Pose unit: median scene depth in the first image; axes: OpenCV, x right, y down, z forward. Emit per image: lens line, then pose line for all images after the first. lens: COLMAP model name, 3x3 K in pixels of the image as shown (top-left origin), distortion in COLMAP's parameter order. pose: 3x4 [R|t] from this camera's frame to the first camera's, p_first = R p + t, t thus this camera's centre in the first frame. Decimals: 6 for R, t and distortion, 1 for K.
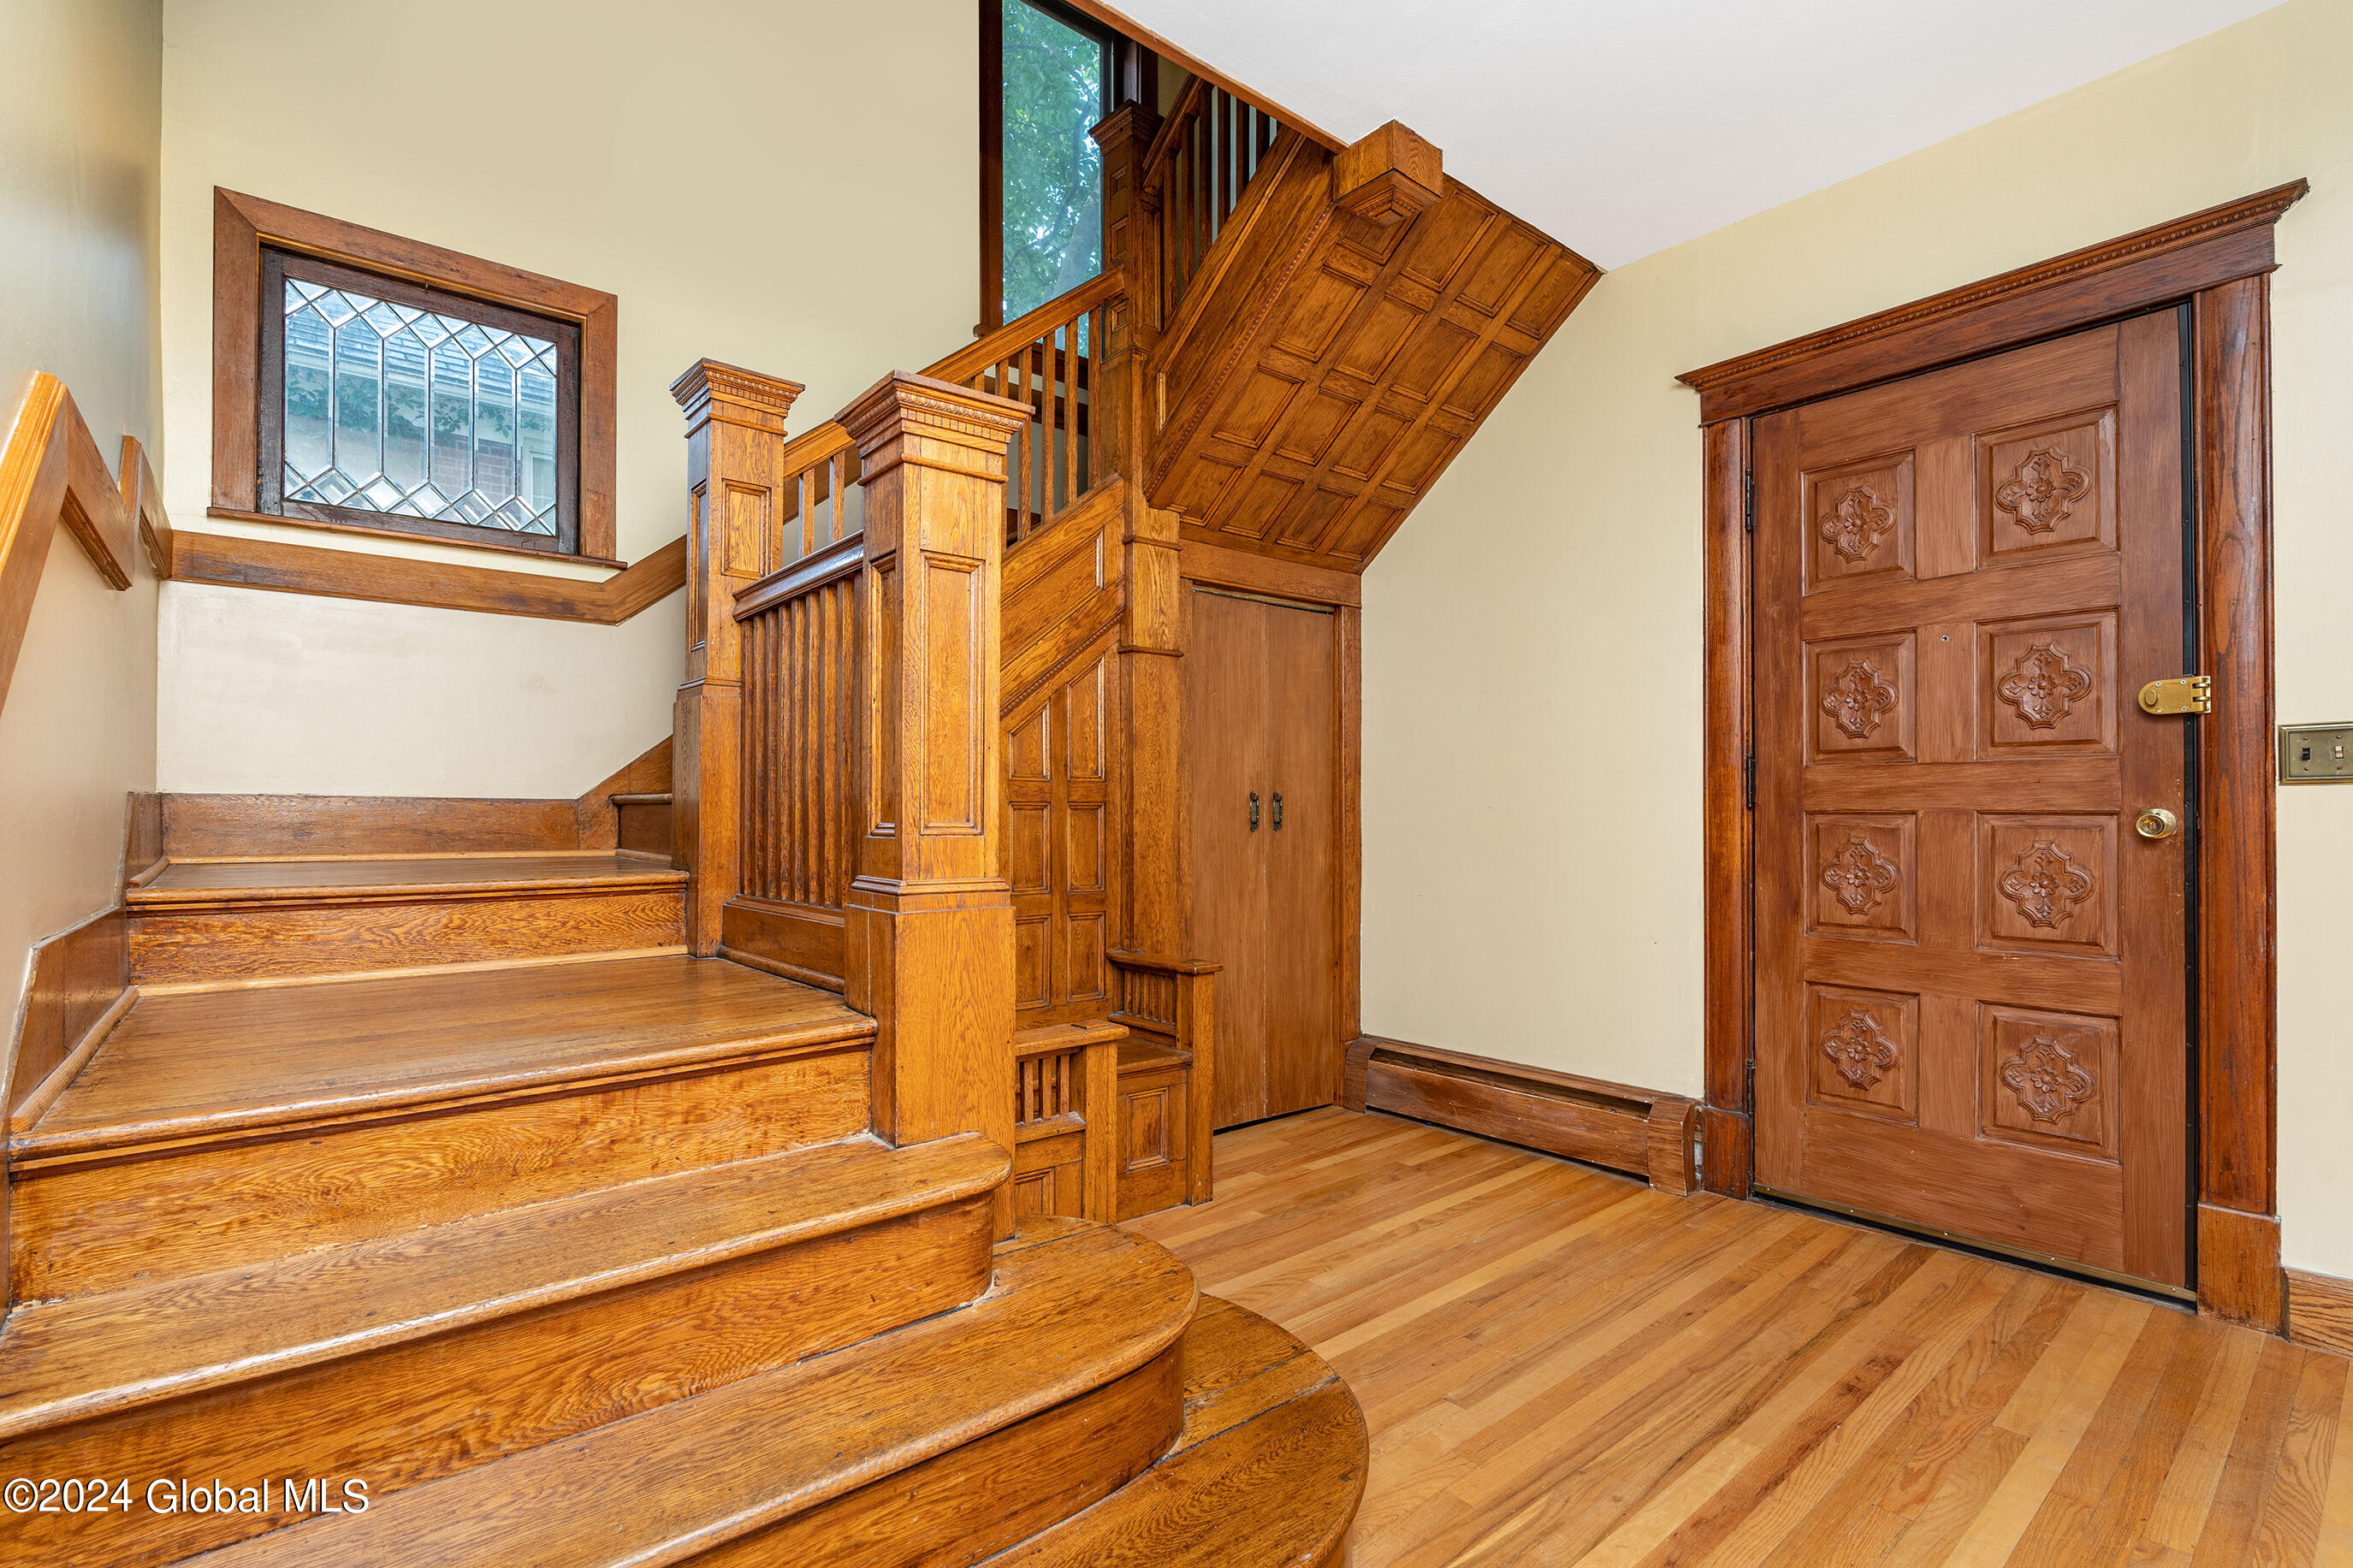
lens RADIAL K [[1080.2, 0, 1217.9], [0, 1080.2, 803.4], [0, 0, 1]] dist [-0.001915, 0.000090]
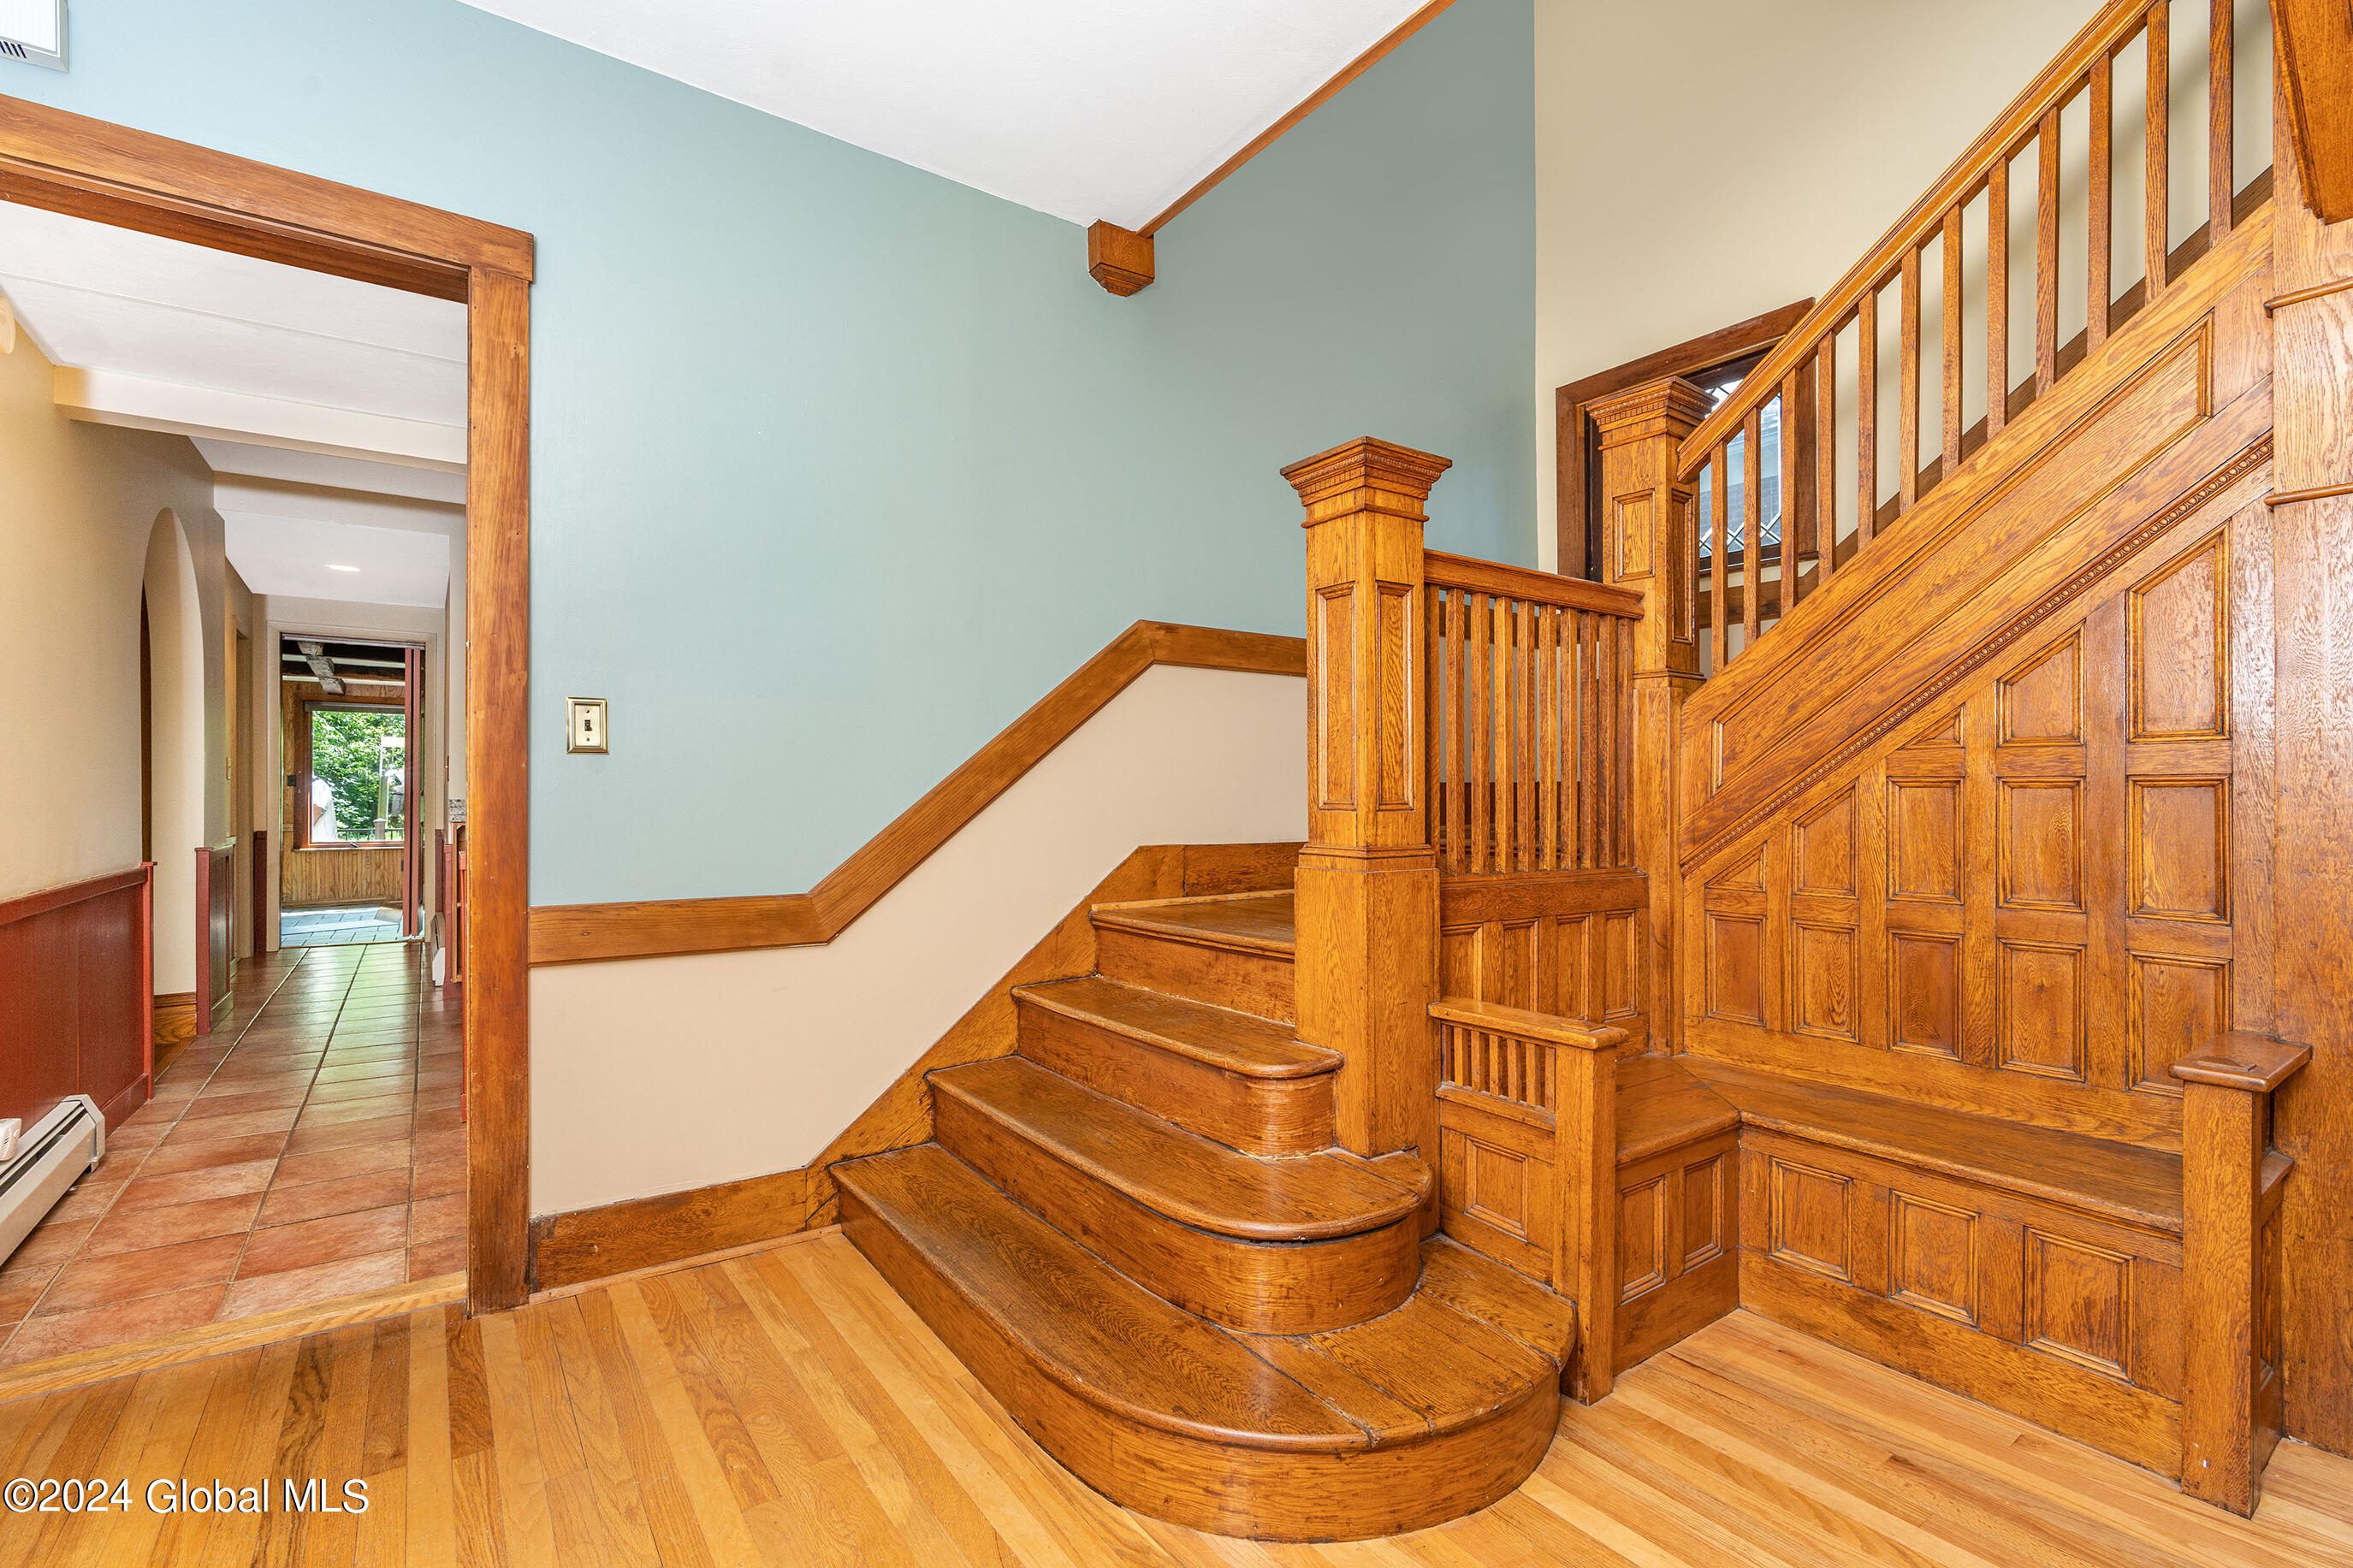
lens RADIAL K [[1078.6, 0, 1196.2], [0, 1078.6, 791.4], [0, 0, 1]] dist [-0.010157, 0.000750]
pose [[-0.087434, -0.005324, -0.996156, 1.009561], [0.008992, 0.999941, -0.006133, 0.013951], [0.996130, -0.009494, -0.087381, 0.949303]]
